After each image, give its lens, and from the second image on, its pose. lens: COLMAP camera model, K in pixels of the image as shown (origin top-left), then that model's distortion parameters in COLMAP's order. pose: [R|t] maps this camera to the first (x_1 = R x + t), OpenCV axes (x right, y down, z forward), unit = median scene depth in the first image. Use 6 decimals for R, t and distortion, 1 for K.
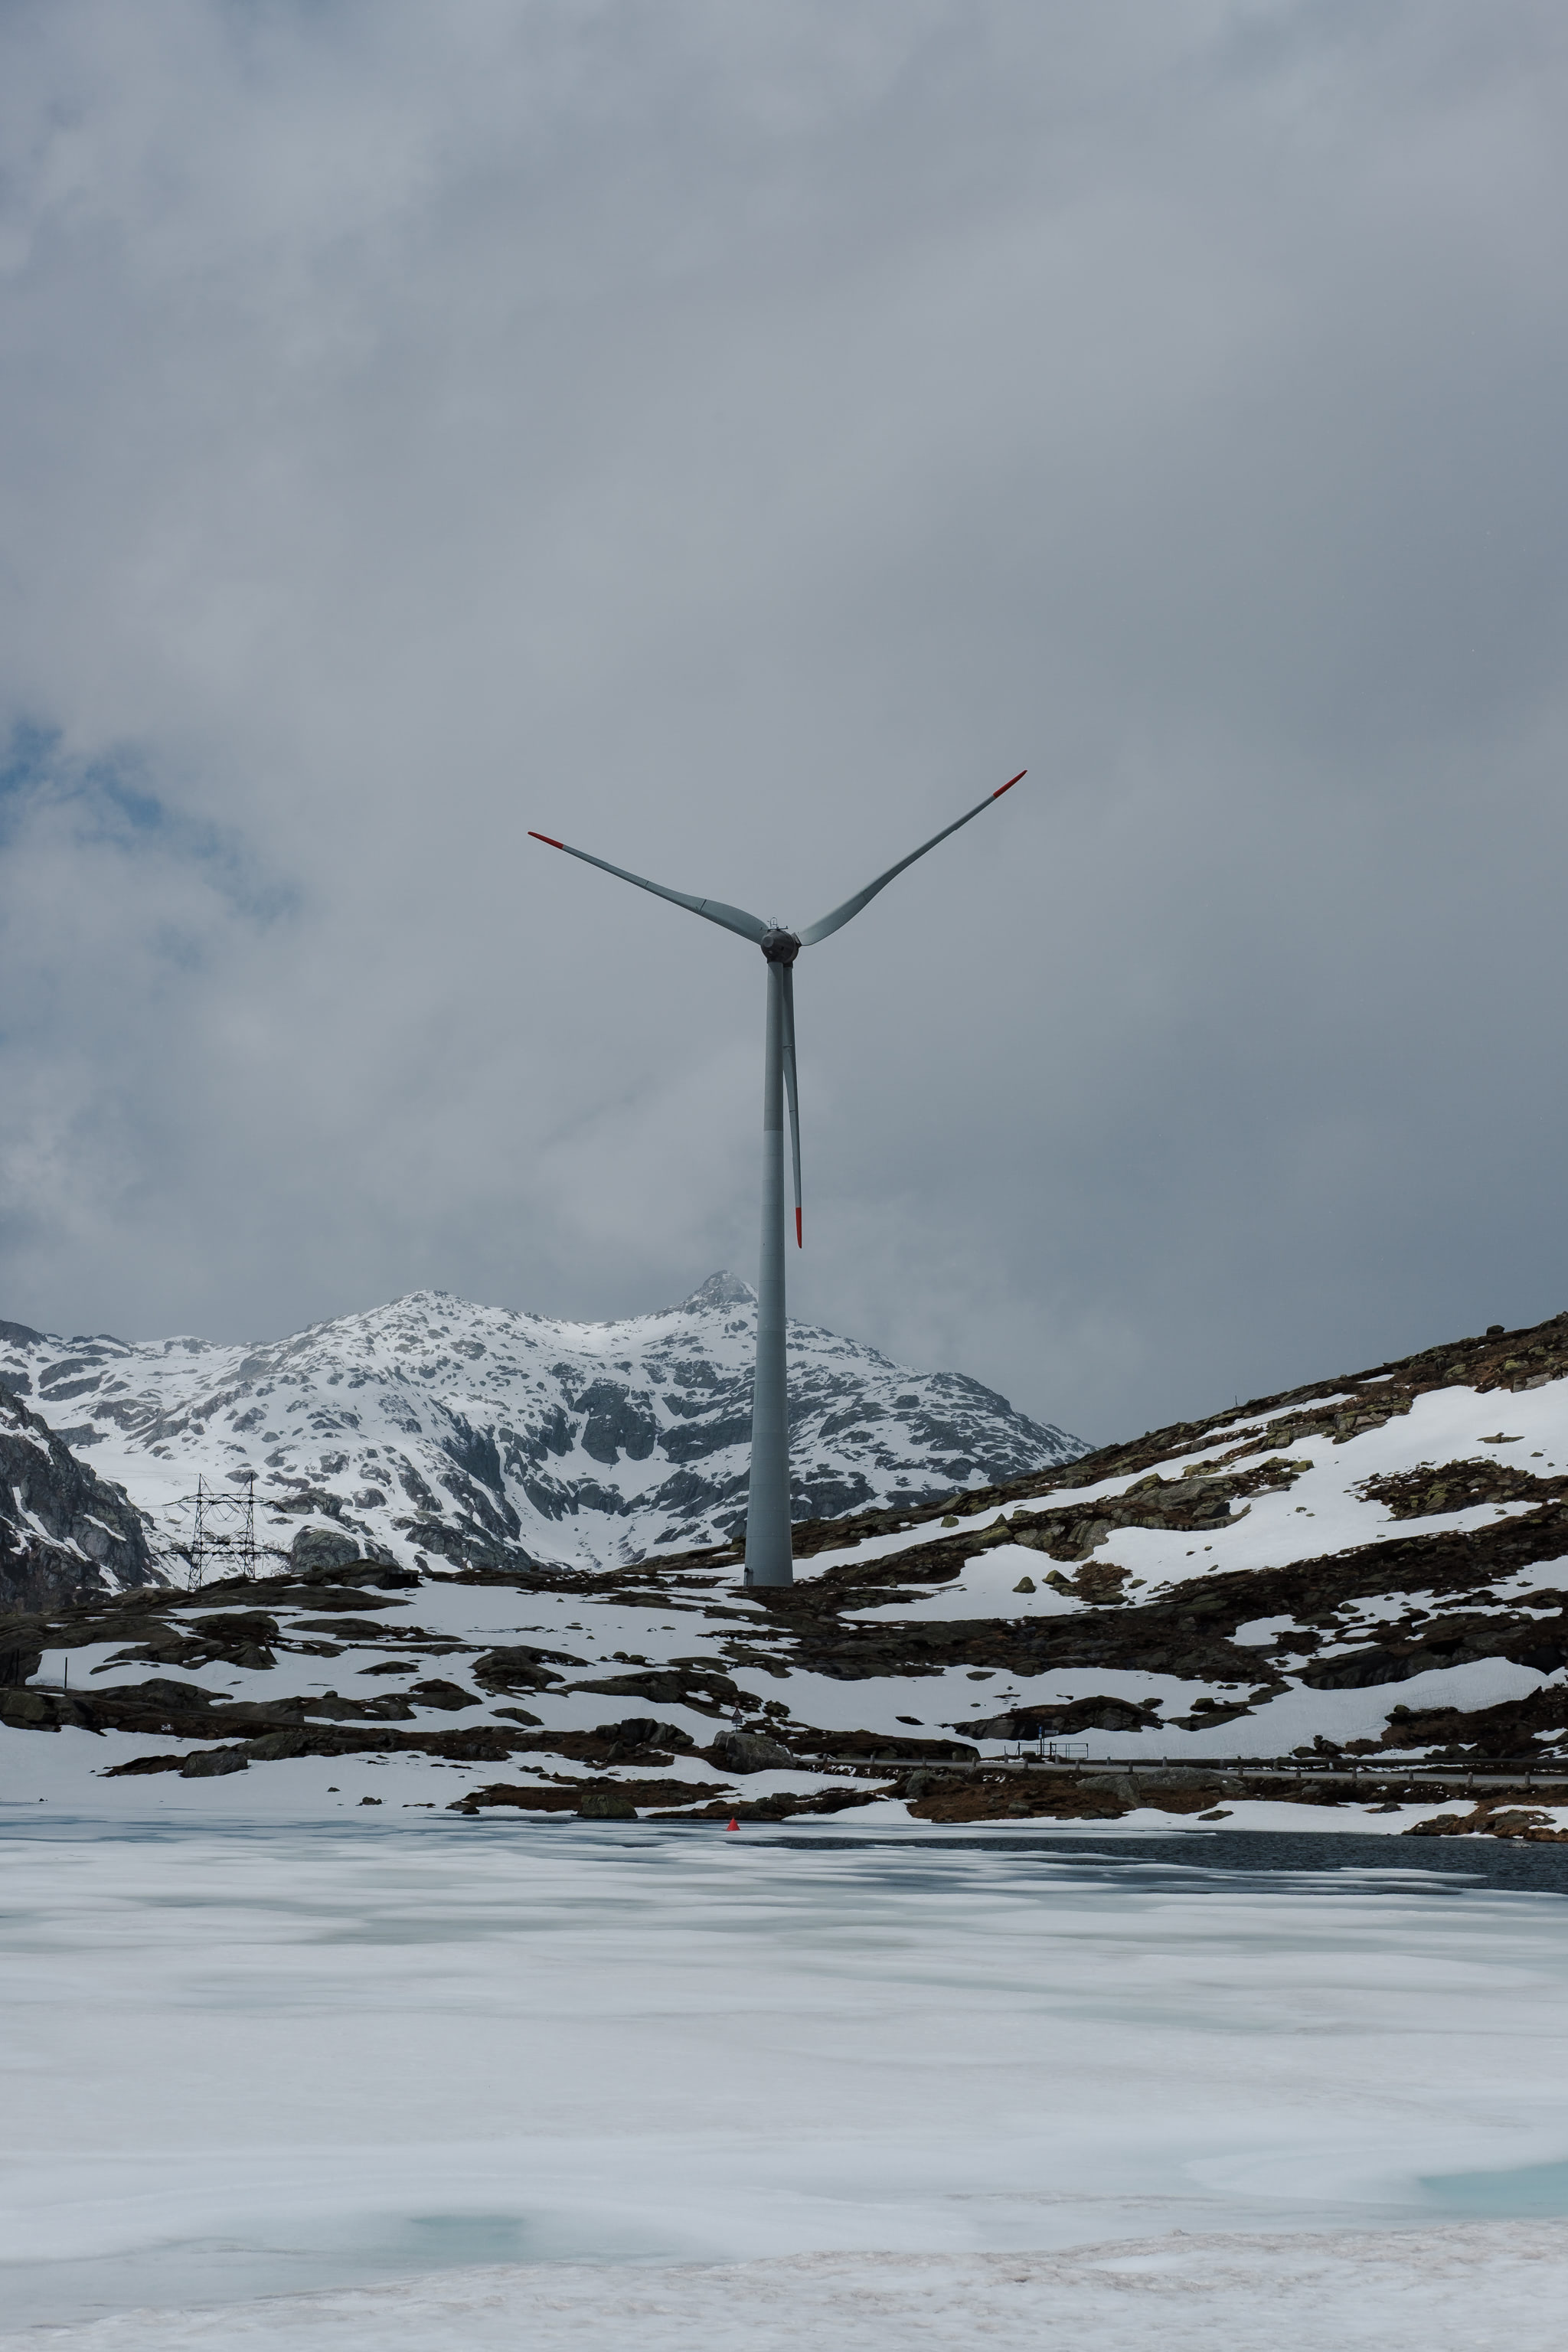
lens RADIAL K [[3324.9, 0, 879.8], [0, 3324.9, 1253.4], [0, 0, 1]] dist [-0.041332, 0.111887]
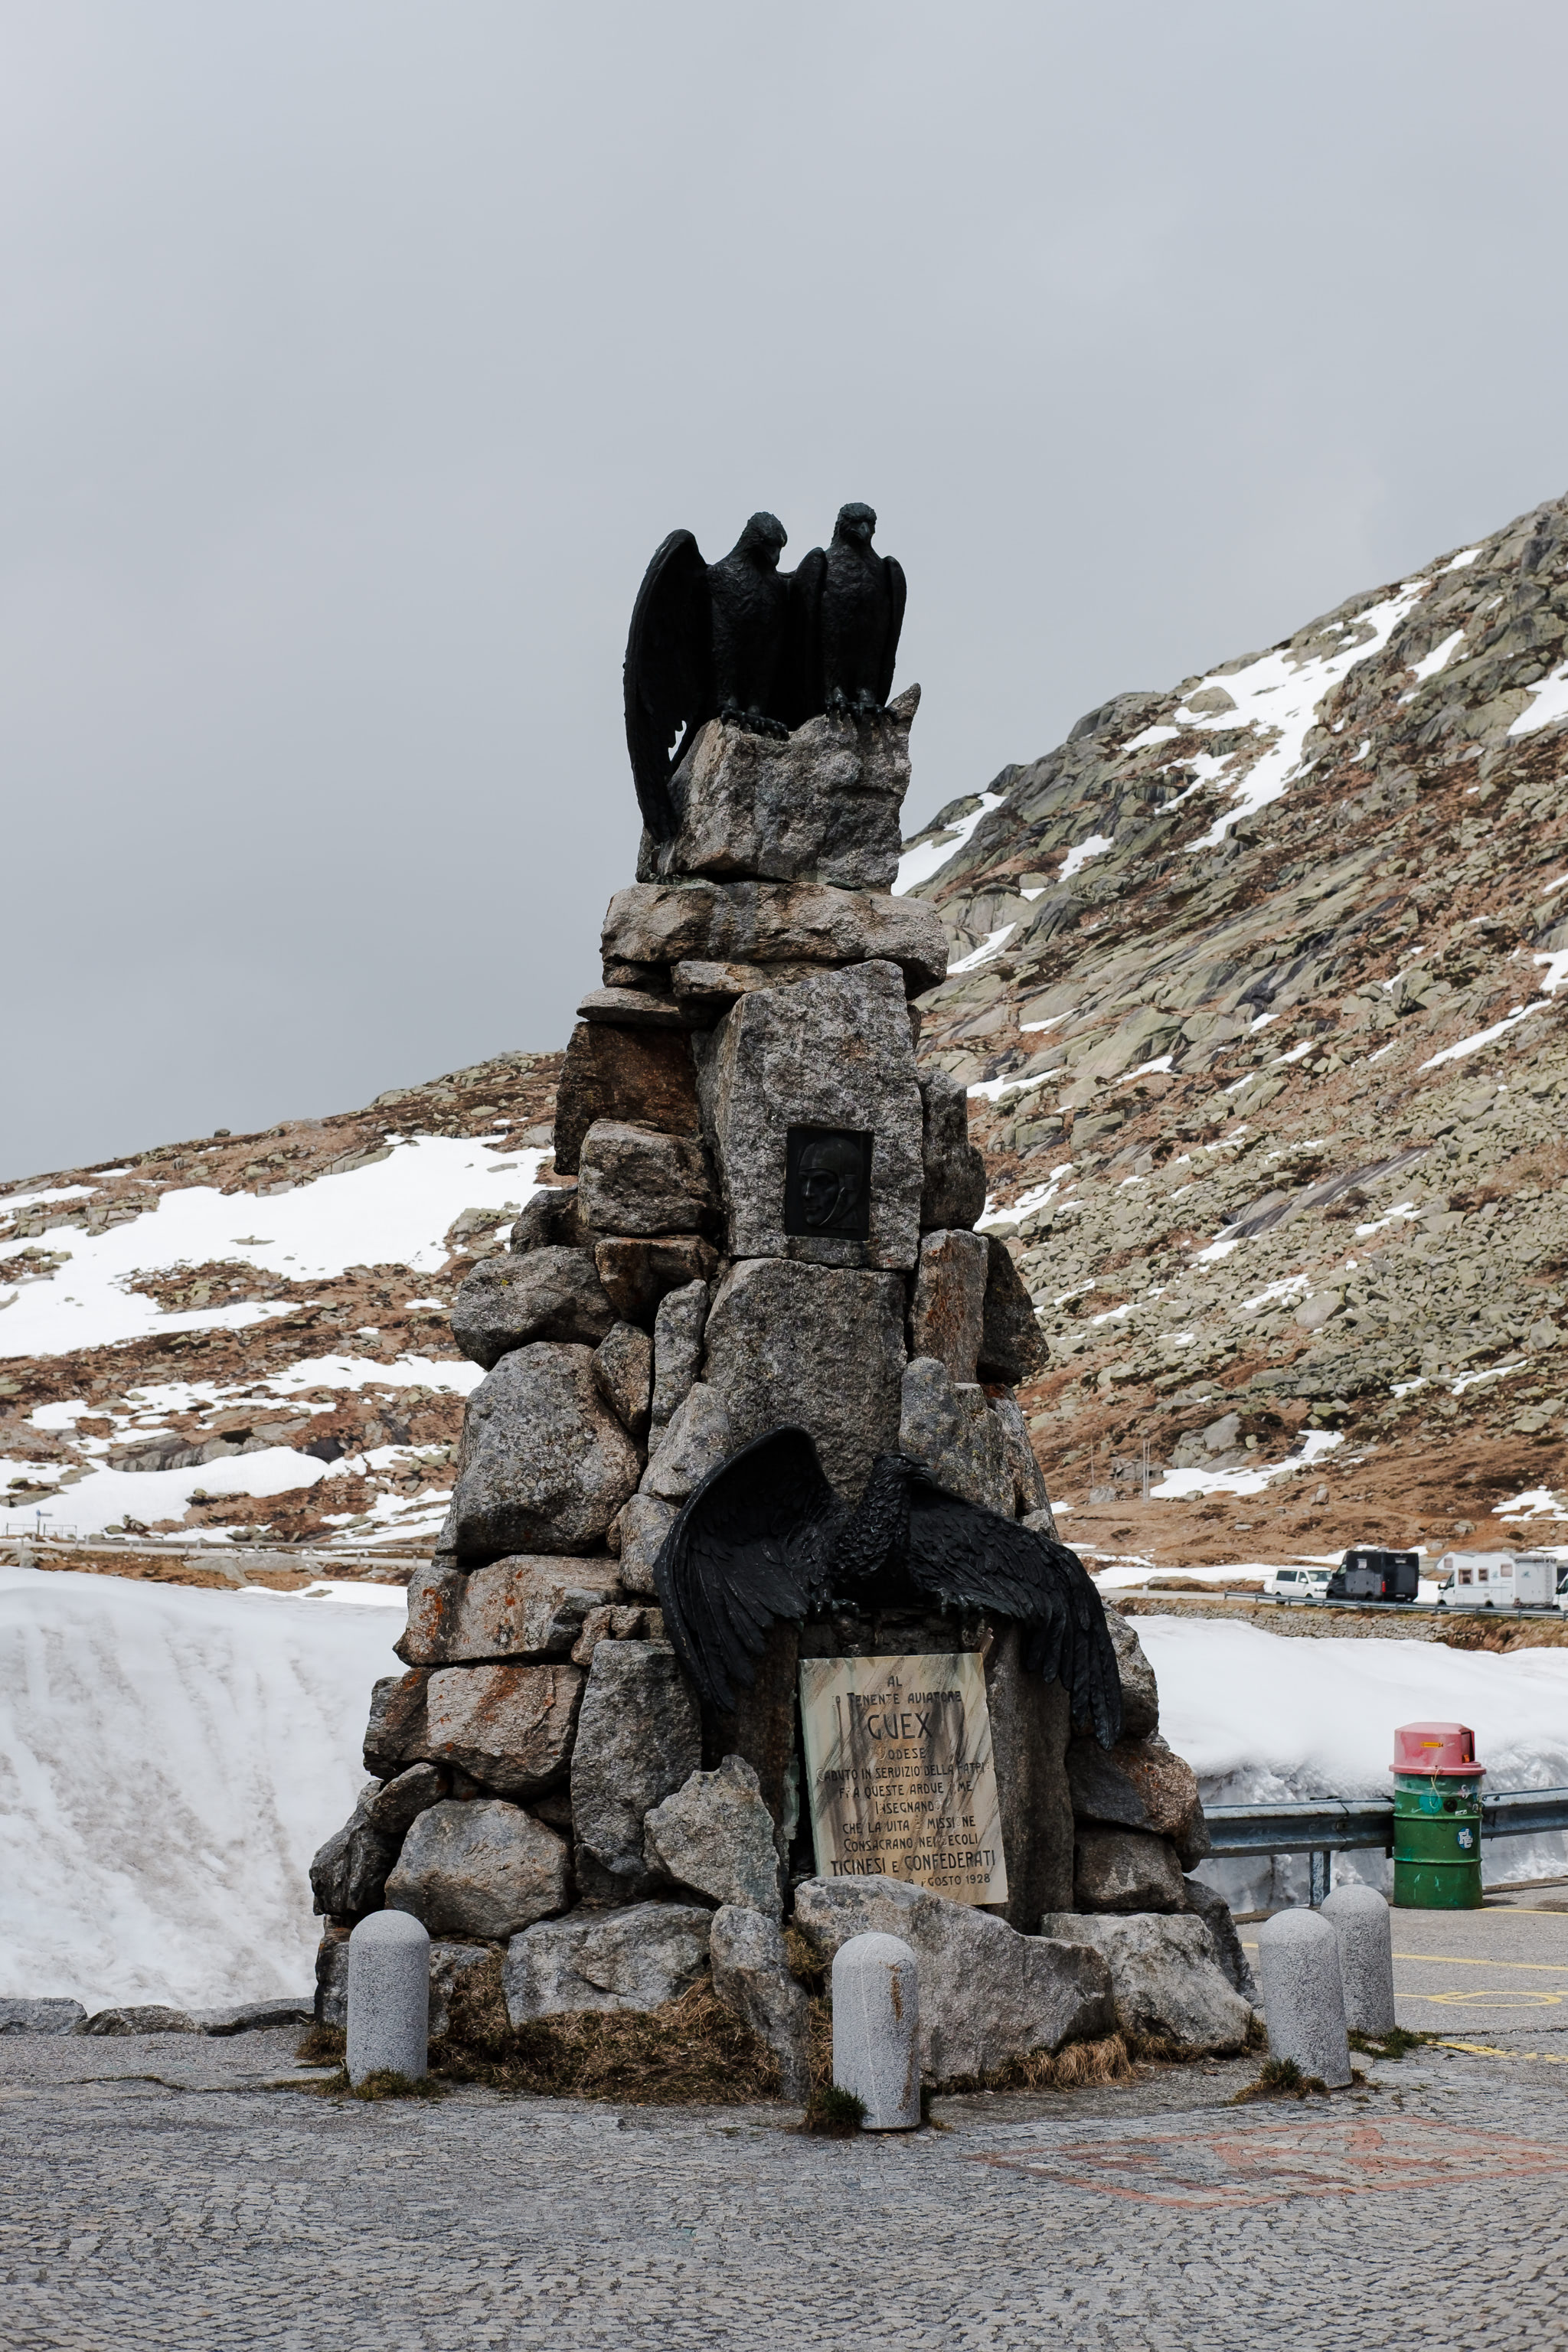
lens RADIAL K [[3824.6, 0, 449.1], [0, 3824.6, 1176.2], [0, 0, 1]] dist [-0.017447, -0.073575]
pose [[0.925875, 0.053221, 0.374064, -0.236744], [-0.076969, 0.995837, 0.048826, -0.032990], [-0.369908, -0.073998, 0.926117, -0.181901]]
